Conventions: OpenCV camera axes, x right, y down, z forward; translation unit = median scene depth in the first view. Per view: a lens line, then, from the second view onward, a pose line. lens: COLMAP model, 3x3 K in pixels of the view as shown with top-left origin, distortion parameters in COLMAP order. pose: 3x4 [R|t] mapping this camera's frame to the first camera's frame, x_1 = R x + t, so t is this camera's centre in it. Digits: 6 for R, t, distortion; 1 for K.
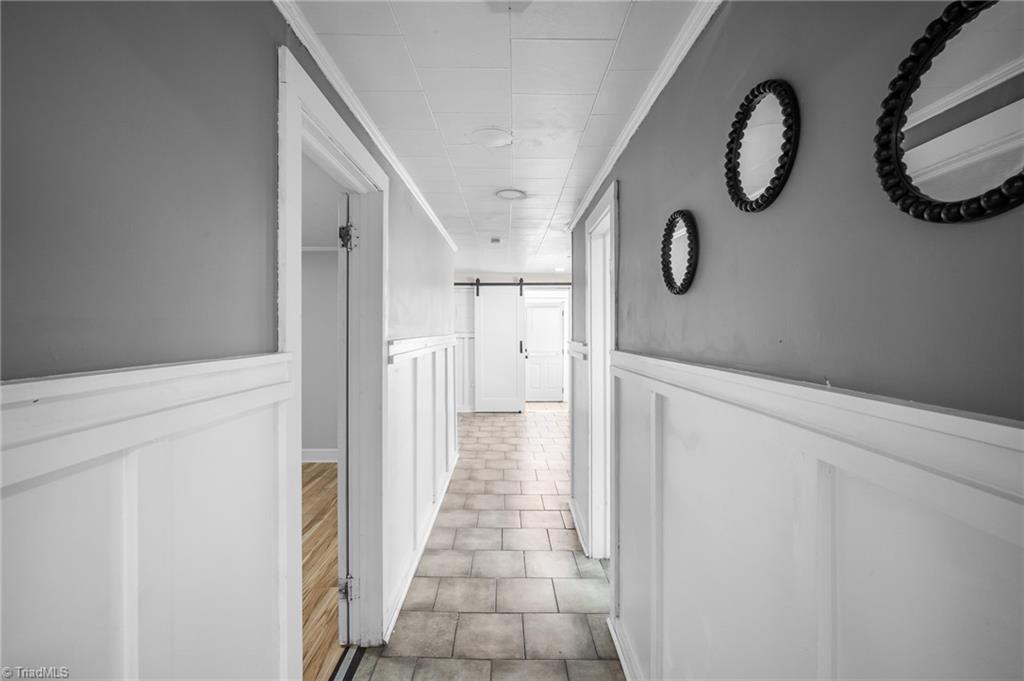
lens RADIAL K [[454.5, 0, 509.8], [0, 454.5, 332.3], [0, 0, 1]] dist [-0.000329, 0.000931]
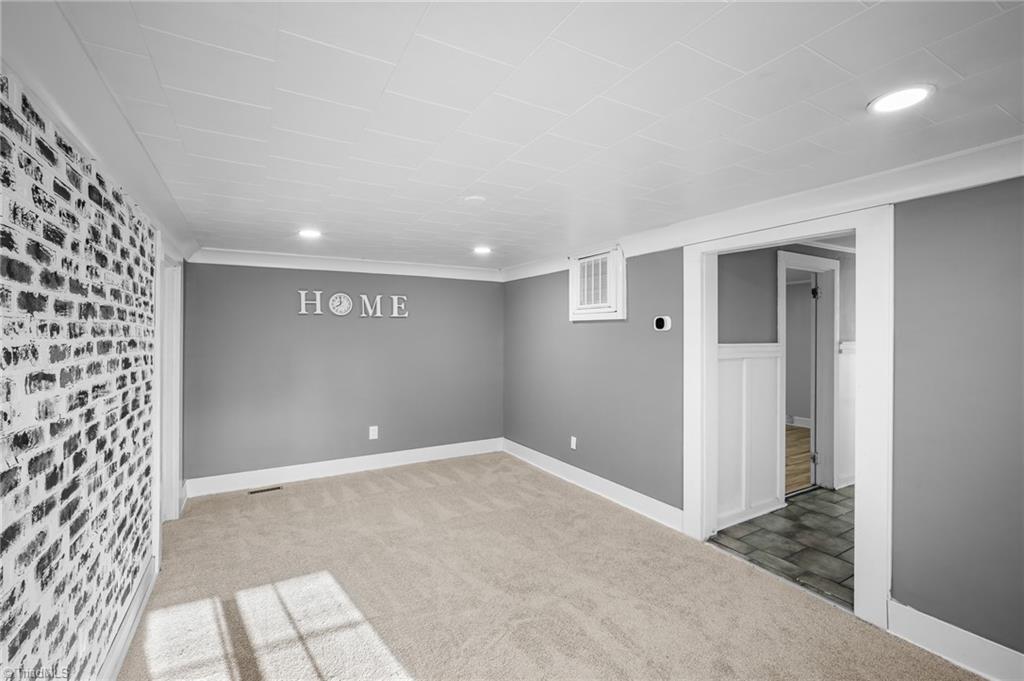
lens RADIAL K [[454.5, 0, 511.7], [0, 454.5, 336.4], [0, 0, 1]] dist [-0.000329, 0.000931]
pose [[0.496793, 0.001330, -0.867868, 0.792449], [-0.011351, 0.999923, -0.004965, 0.021032], [0.867795, 0.012318, 0.496770, -1.312407]]
